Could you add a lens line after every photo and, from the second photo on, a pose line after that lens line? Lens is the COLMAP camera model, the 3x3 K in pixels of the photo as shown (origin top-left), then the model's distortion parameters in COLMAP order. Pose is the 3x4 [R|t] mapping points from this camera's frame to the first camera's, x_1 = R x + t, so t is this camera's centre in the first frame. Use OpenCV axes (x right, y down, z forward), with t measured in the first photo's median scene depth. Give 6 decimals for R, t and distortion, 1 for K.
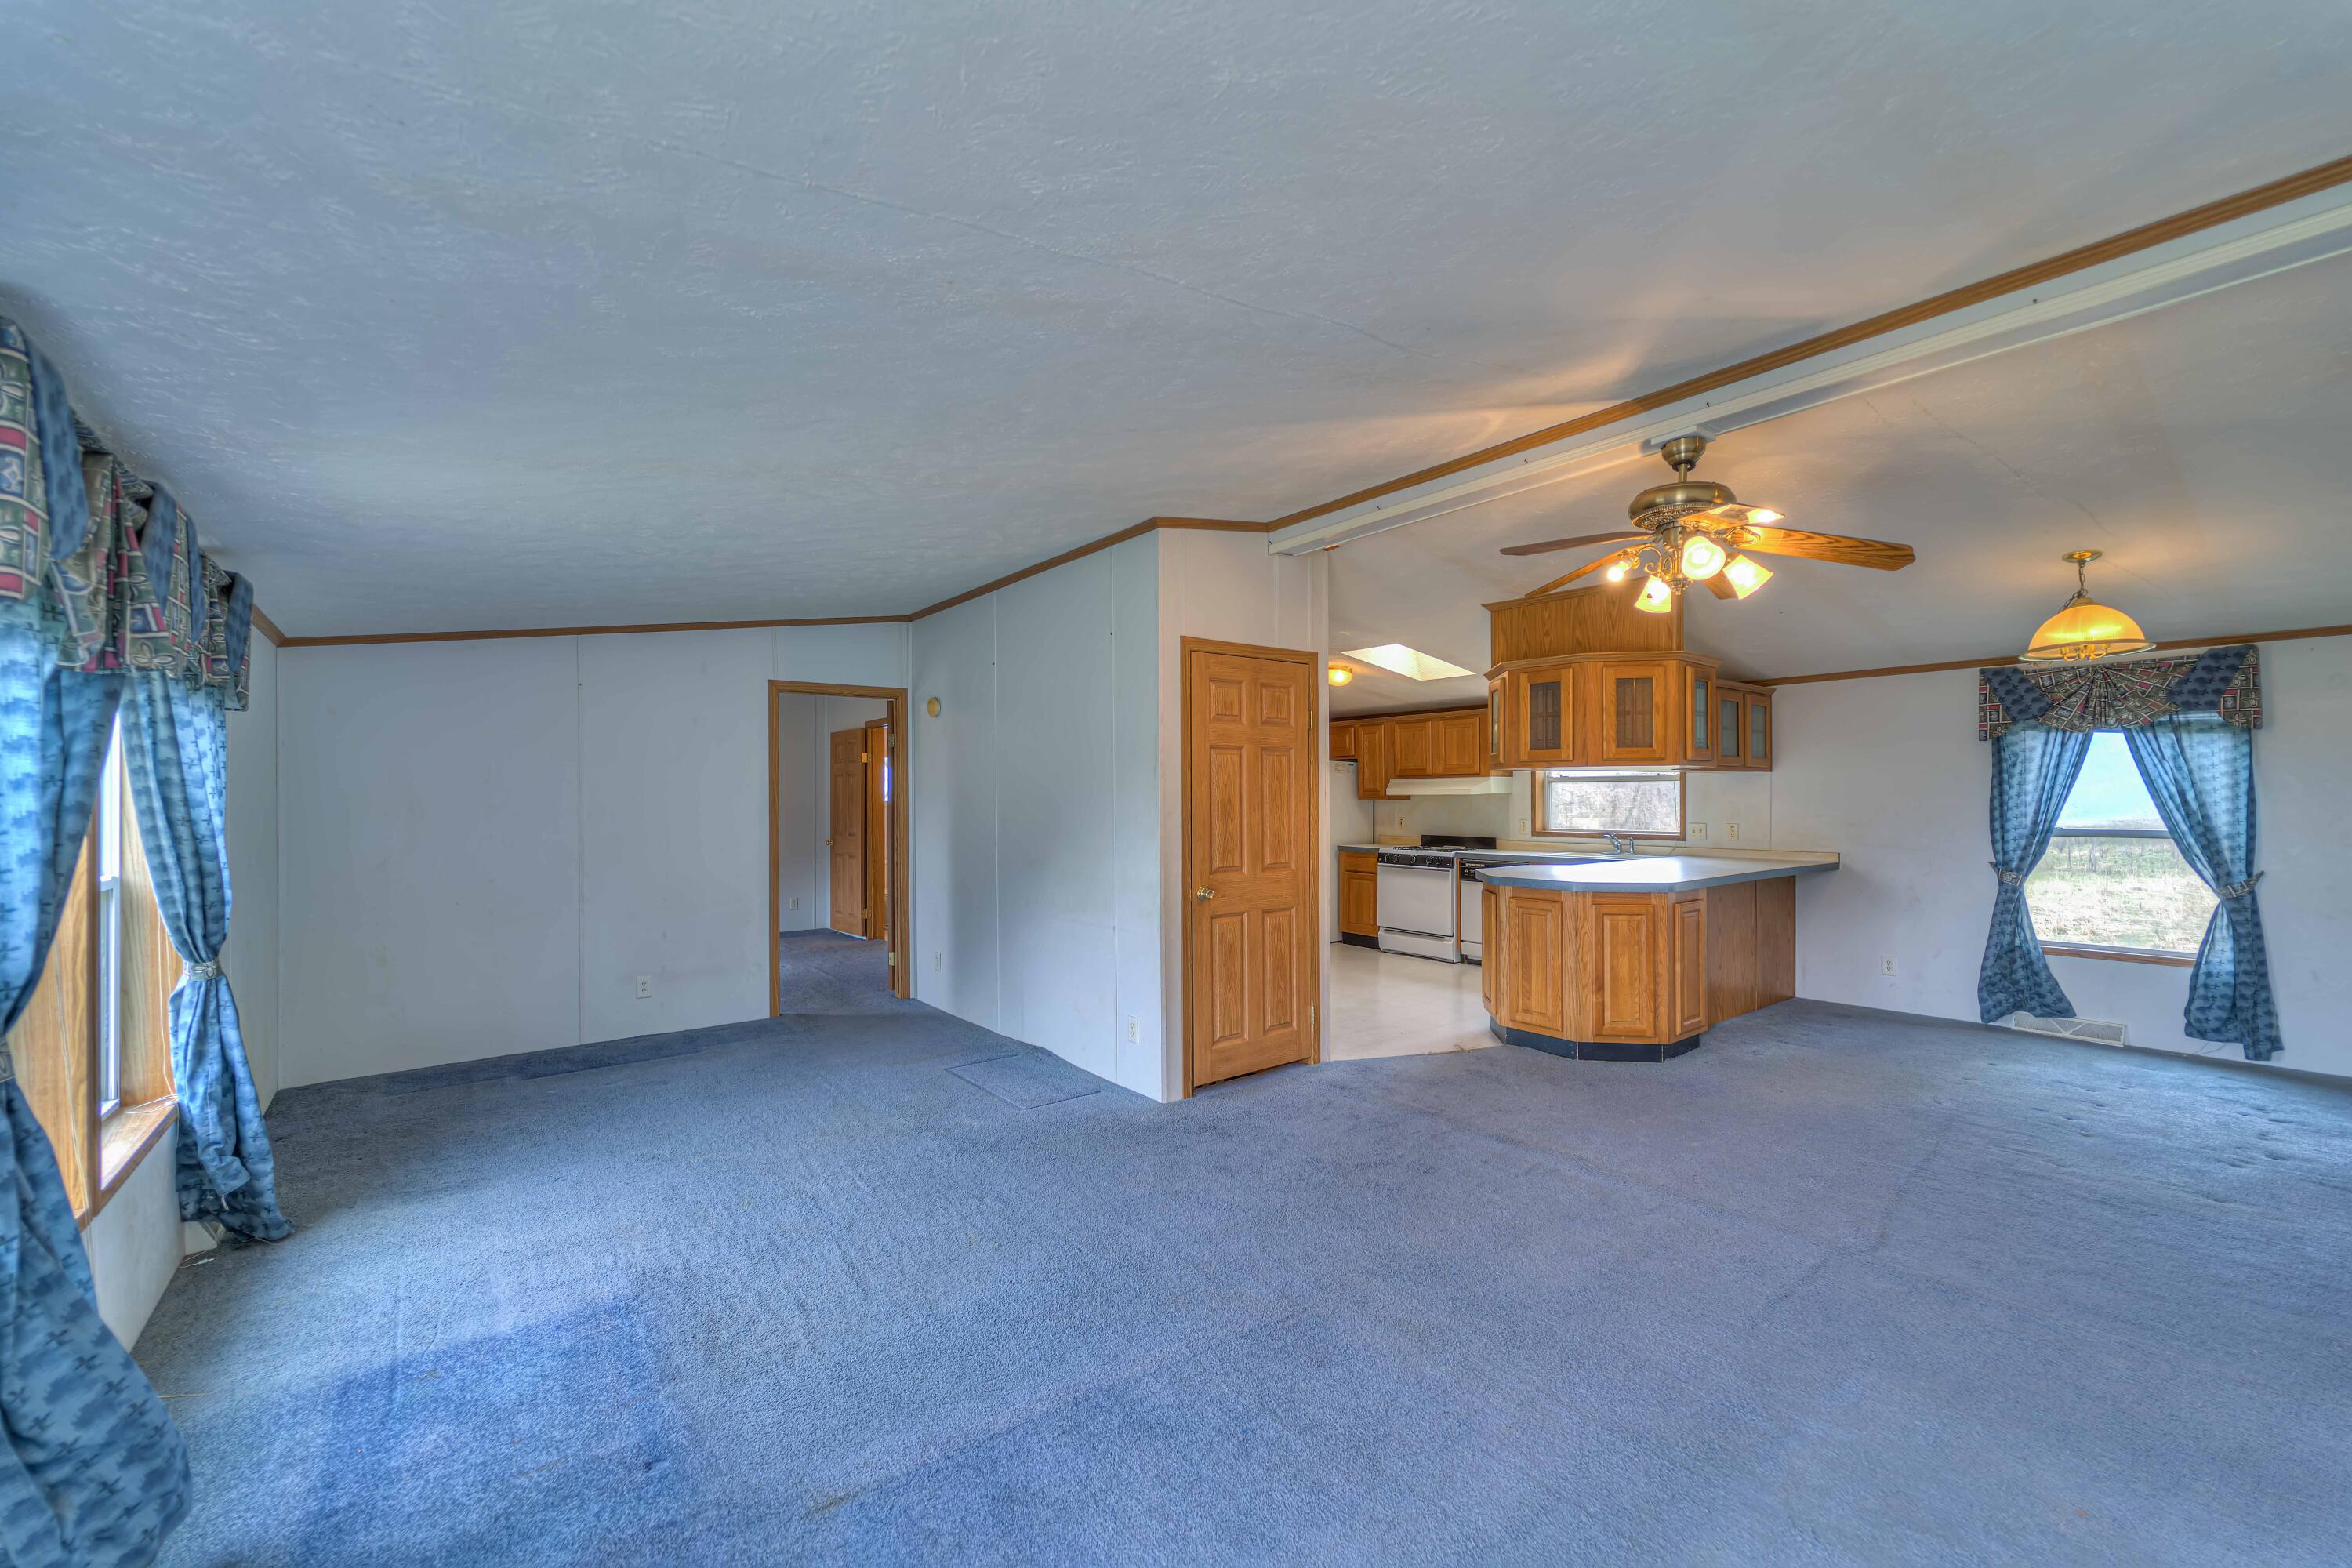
lens RADIAL K [[940.2, 0, 1175.0], [0, 940.2, 792.2], [0, 0, 1]] dist [-0.000226, -0.000325]
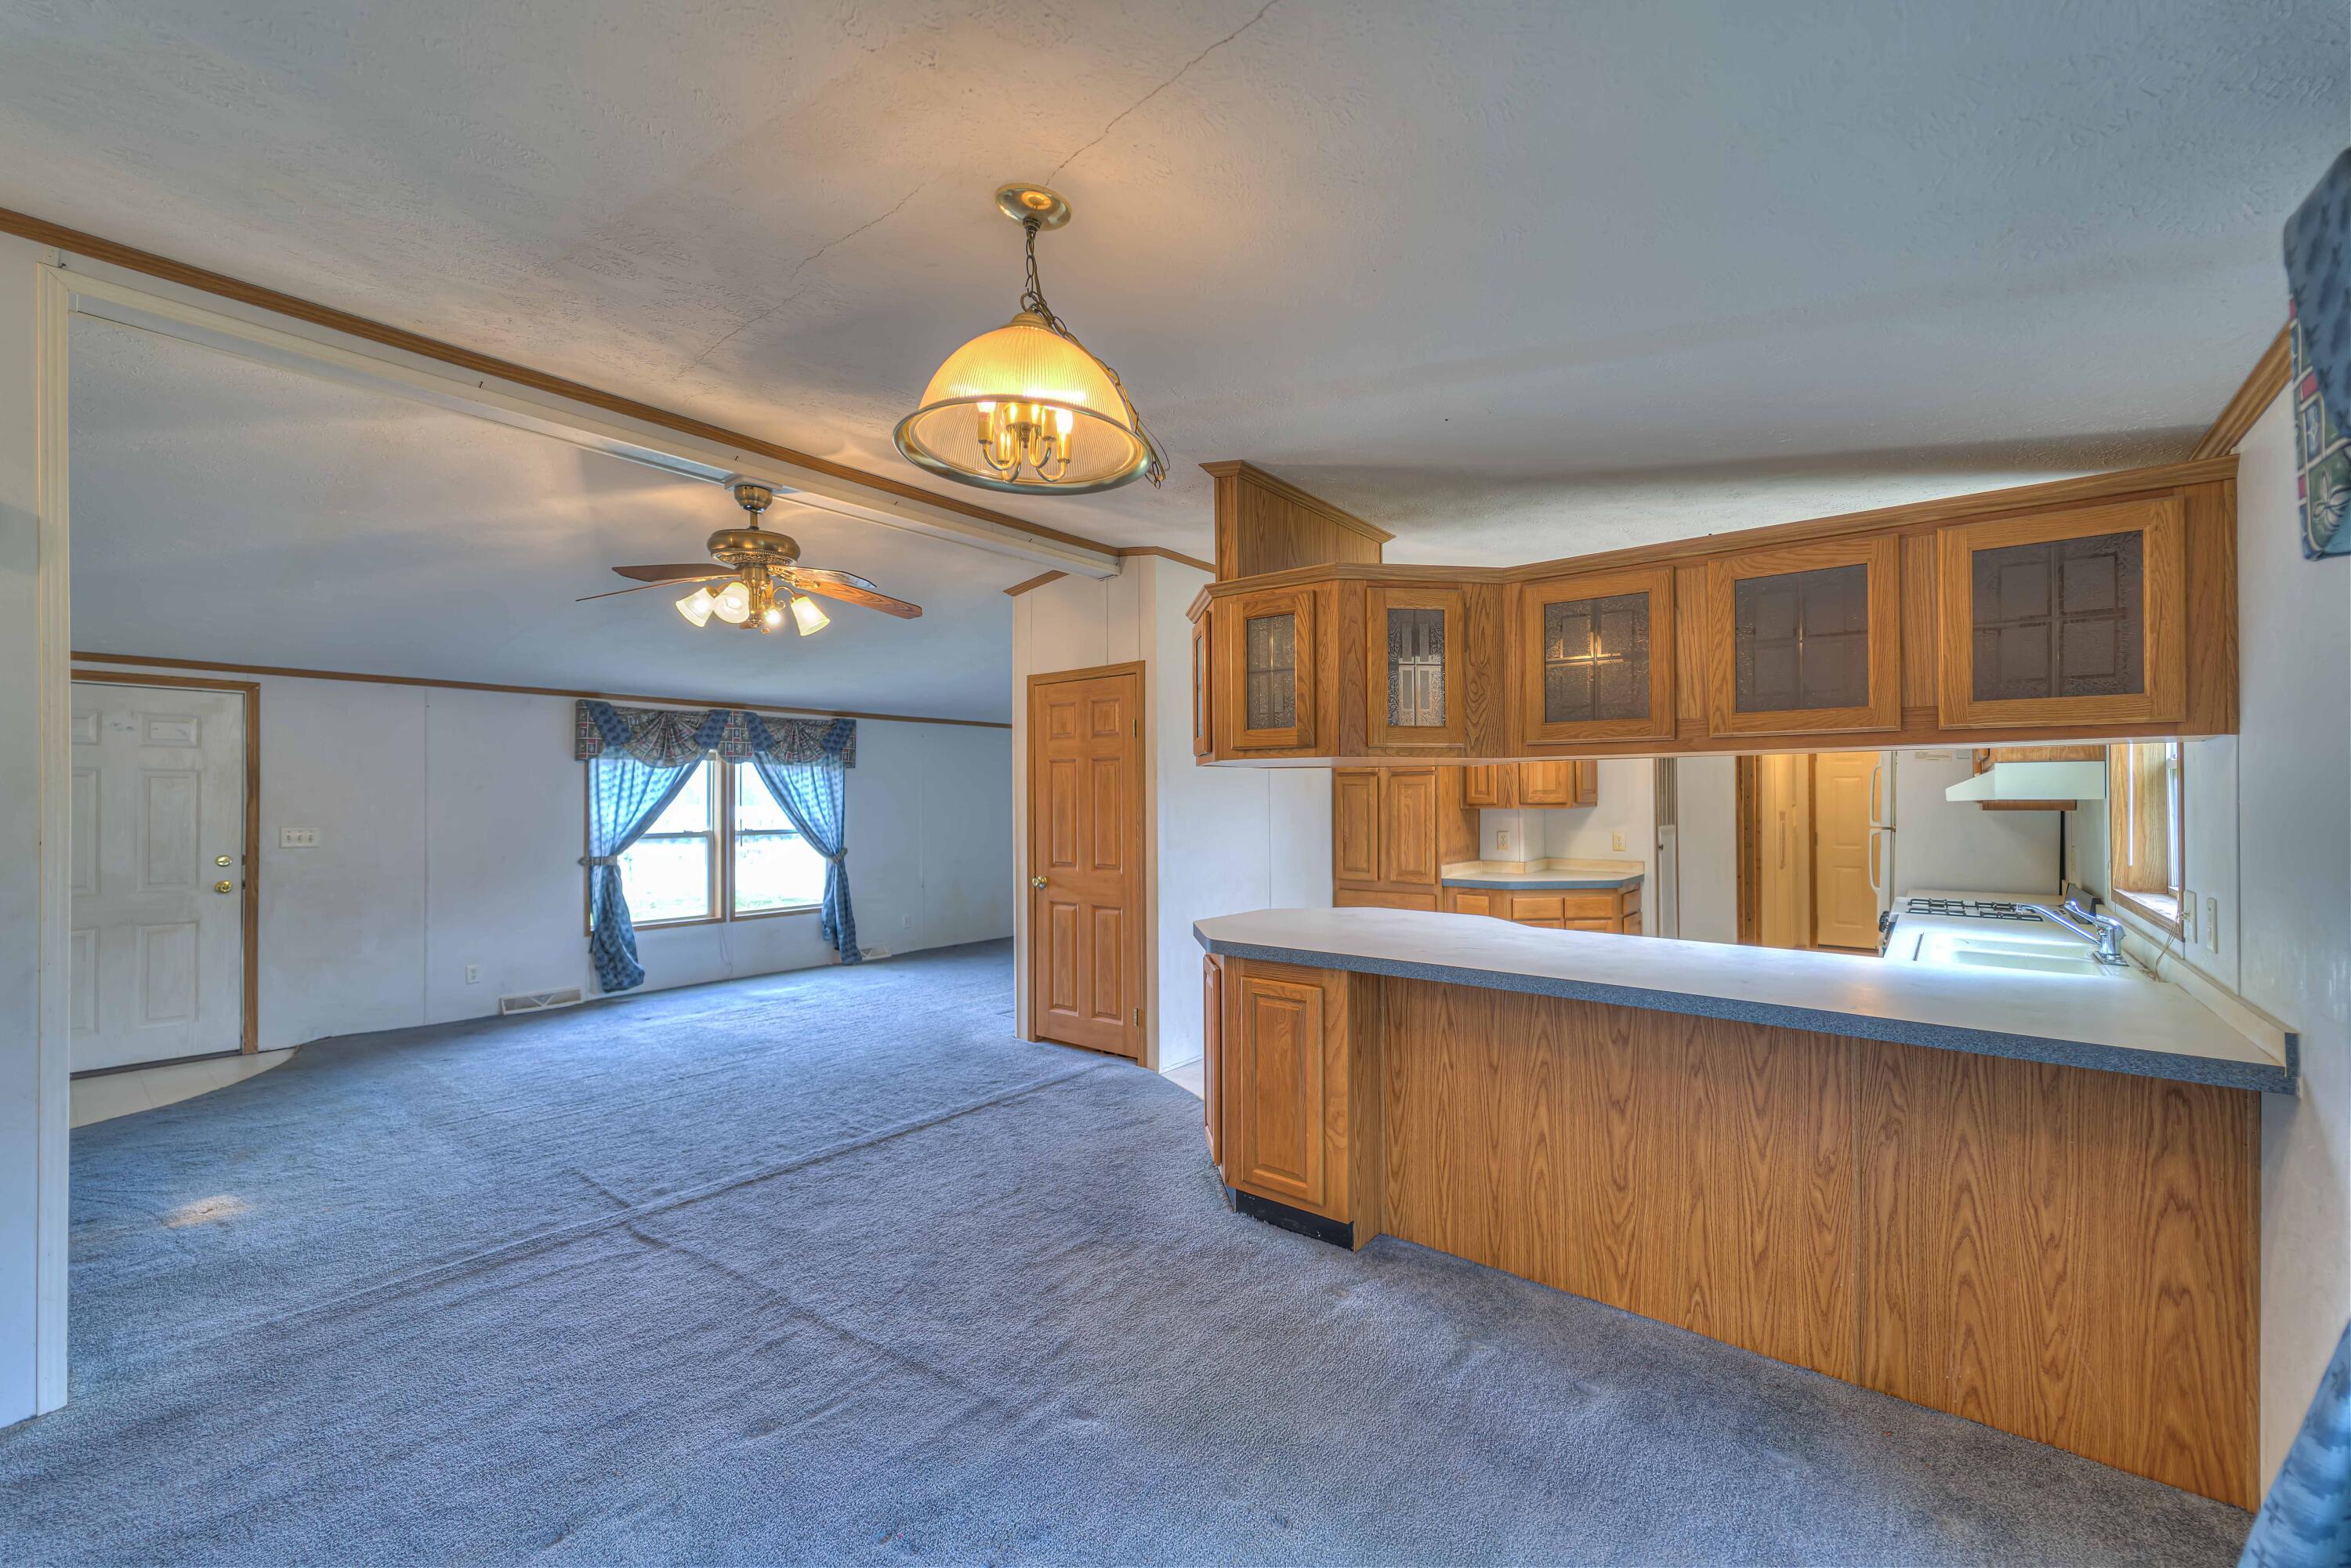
lens RADIAL K [[939.8, 0, 1174.5], [0, 939.8, 792.2], [0, 0, 1]] dist [-0.000226, -0.000325]
pose [[0.215587, -0.002406, -0.976482, 1.237773], [0.009660, 0.999953, -0.000331, -0.006604], [0.976437, -0.009361, 0.215600, 0.884712]]
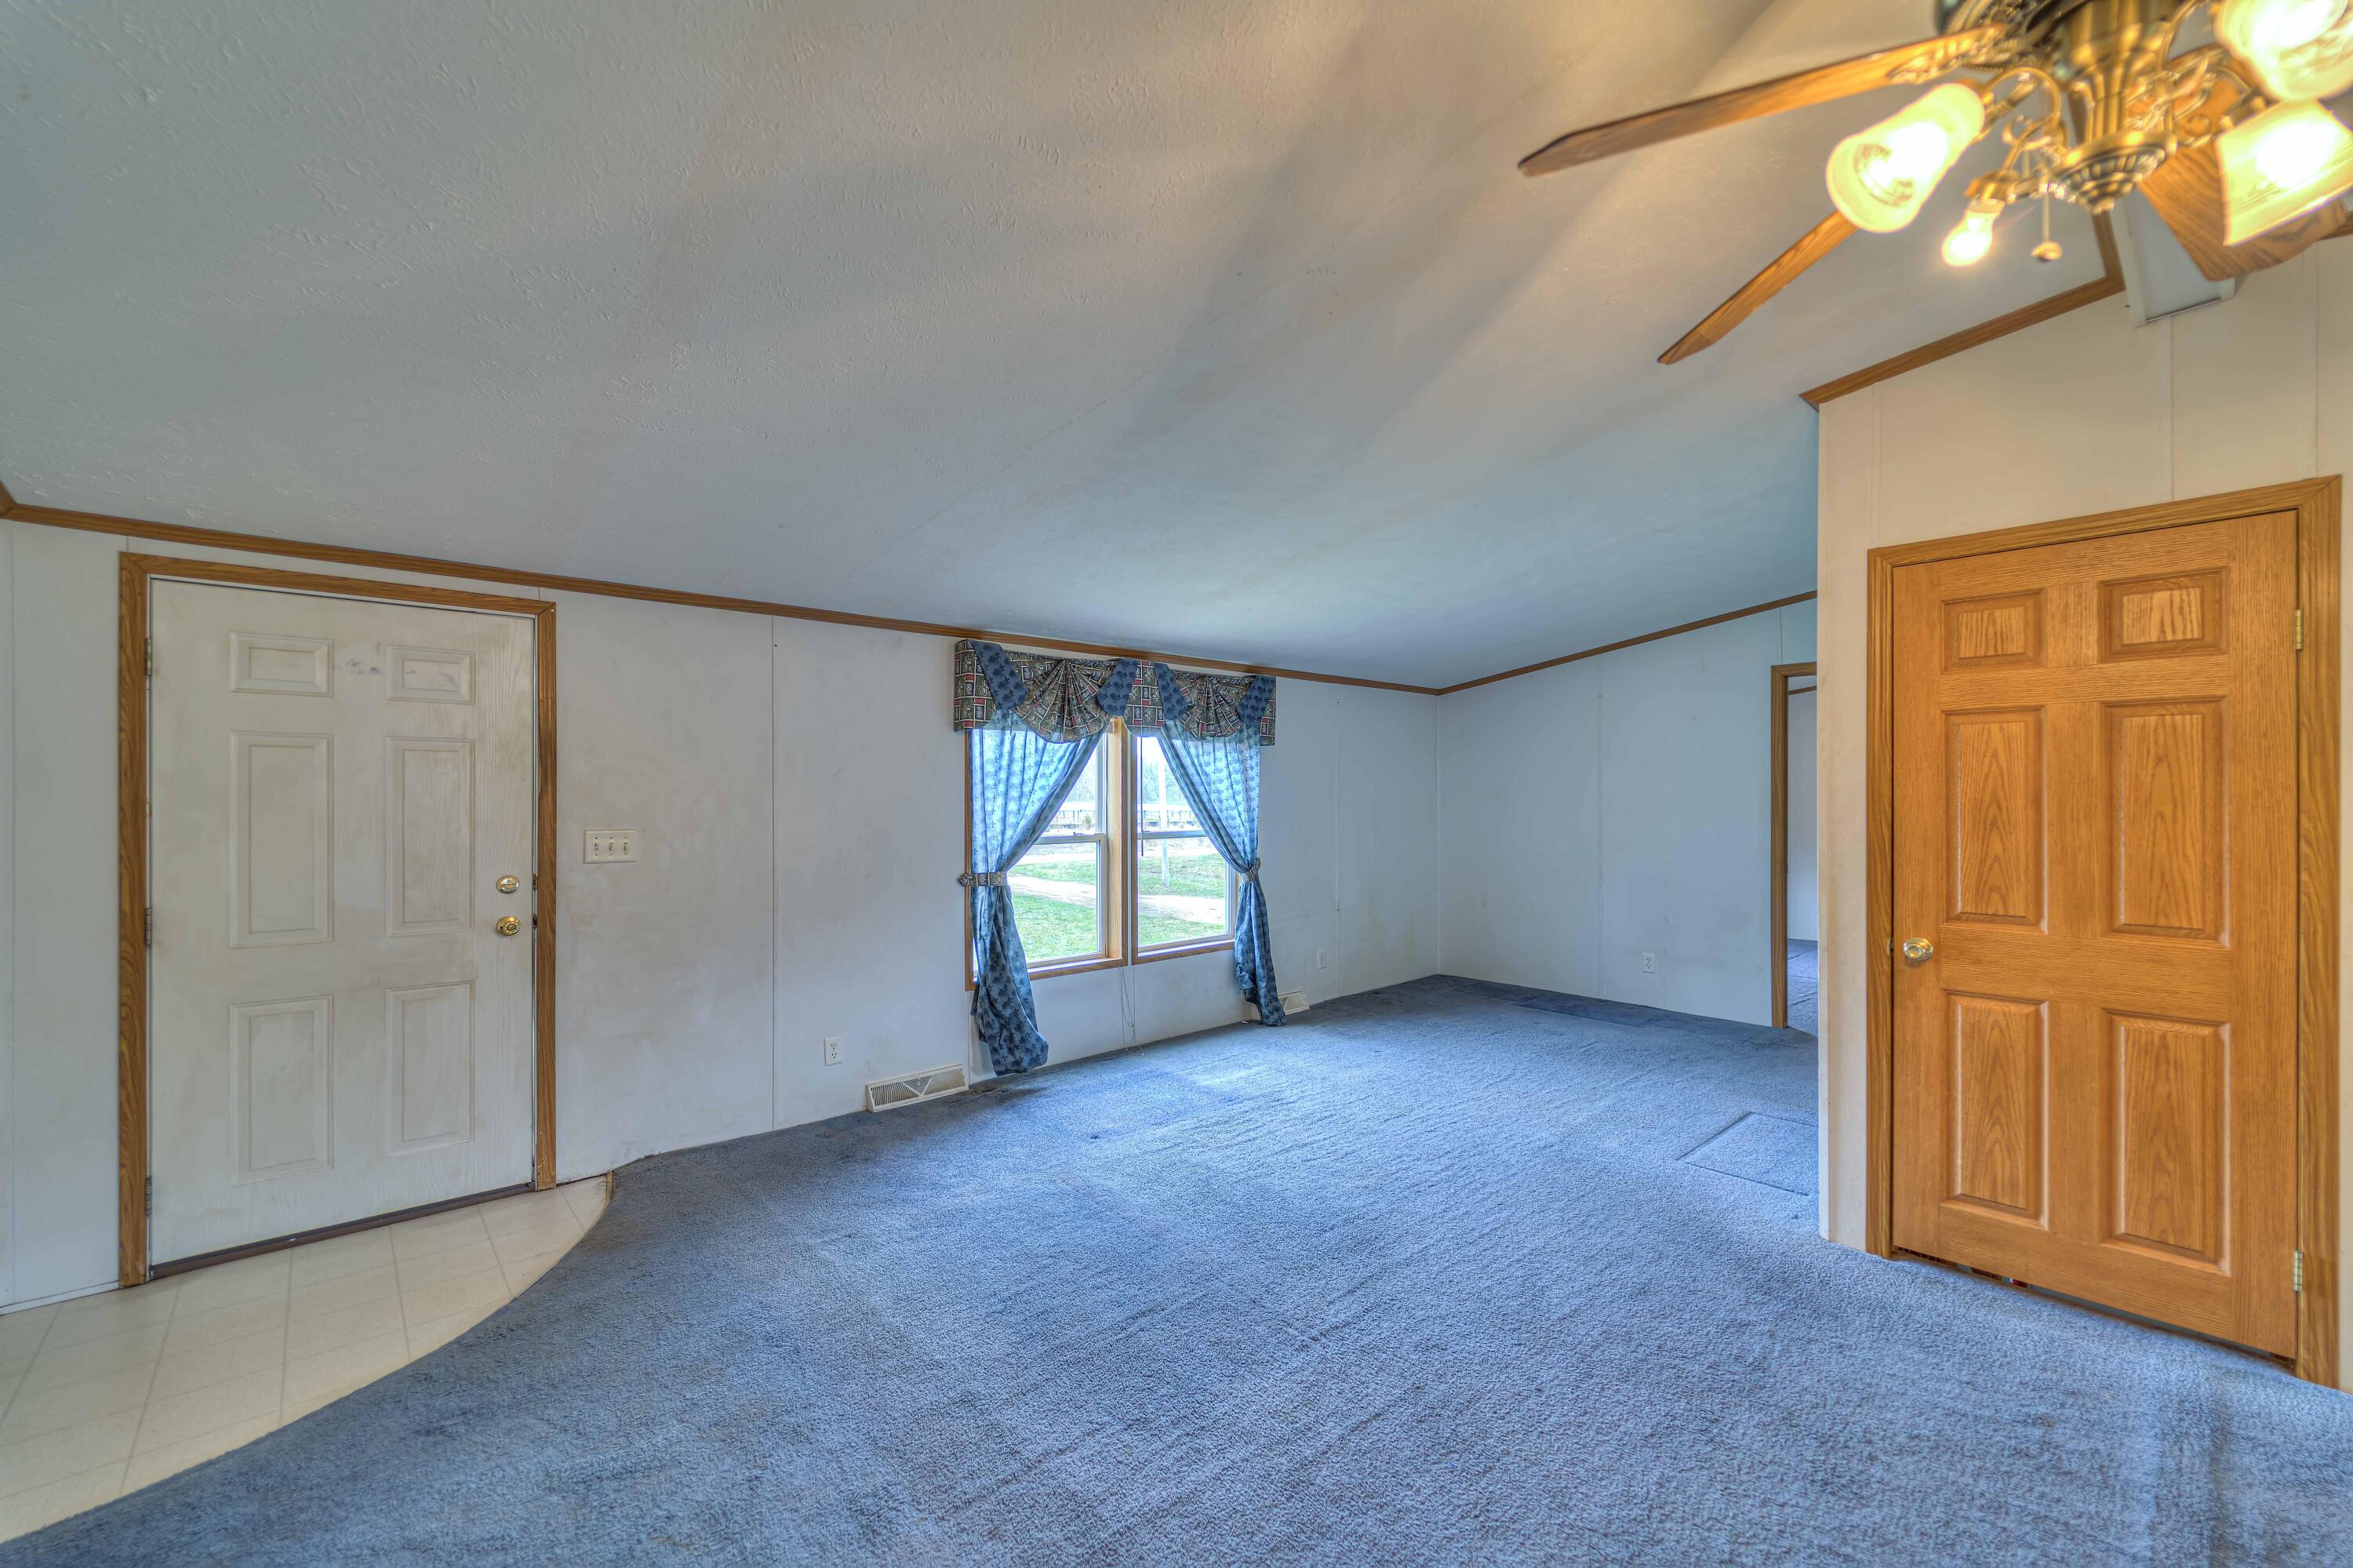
lens RADIAL K [[940.7, 0, 1175.5], [0, 940.7, 792.3], [0, 0, 1]] dist [-0.000226, -0.000325]
pose [[0.064687, 0.005918, -0.997888, 0.609838], [0.008672, 0.999941, 0.006492, -0.005180], [0.997868, -0.009074, 0.064632, 0.455820]]
